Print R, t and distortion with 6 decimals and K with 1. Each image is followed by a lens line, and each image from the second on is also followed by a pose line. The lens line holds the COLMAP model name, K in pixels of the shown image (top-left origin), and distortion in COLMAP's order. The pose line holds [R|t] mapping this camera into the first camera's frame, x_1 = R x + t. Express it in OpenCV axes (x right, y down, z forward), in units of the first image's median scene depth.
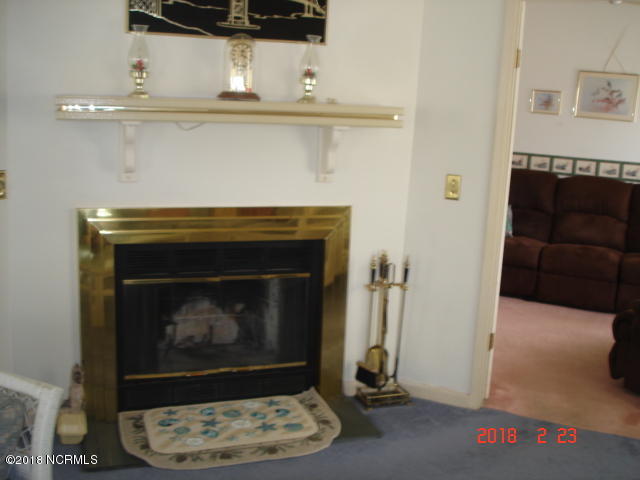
lens RADIAL K [[741.8, 0, 320.0], [0, 741.8, 240.0], [0, 0, 1]] dist [0.025712, -0.429891]
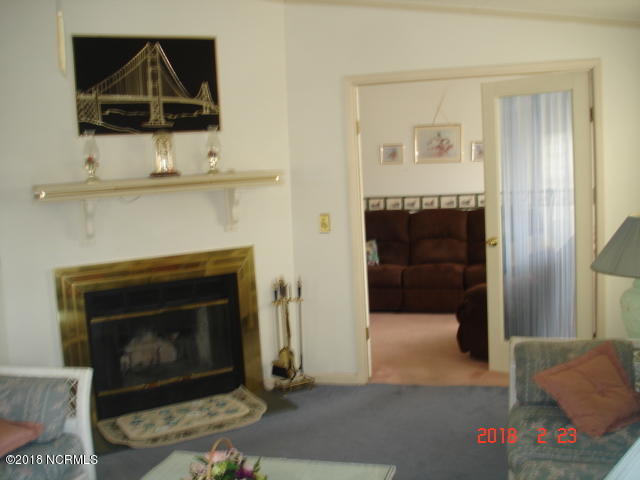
lens RADIAL K [[741.8, 0, 320.0], [0, 741.8, 240.0], [0, 0, 1]] dist [0.025712, -0.429891]
pose [[0.979938, -0.116535, 0.161683, -0.055333], [0.130001, 0.988648, -0.075335, 0.060755], [-0.151069, 0.094843, 0.983963, -0.348380]]
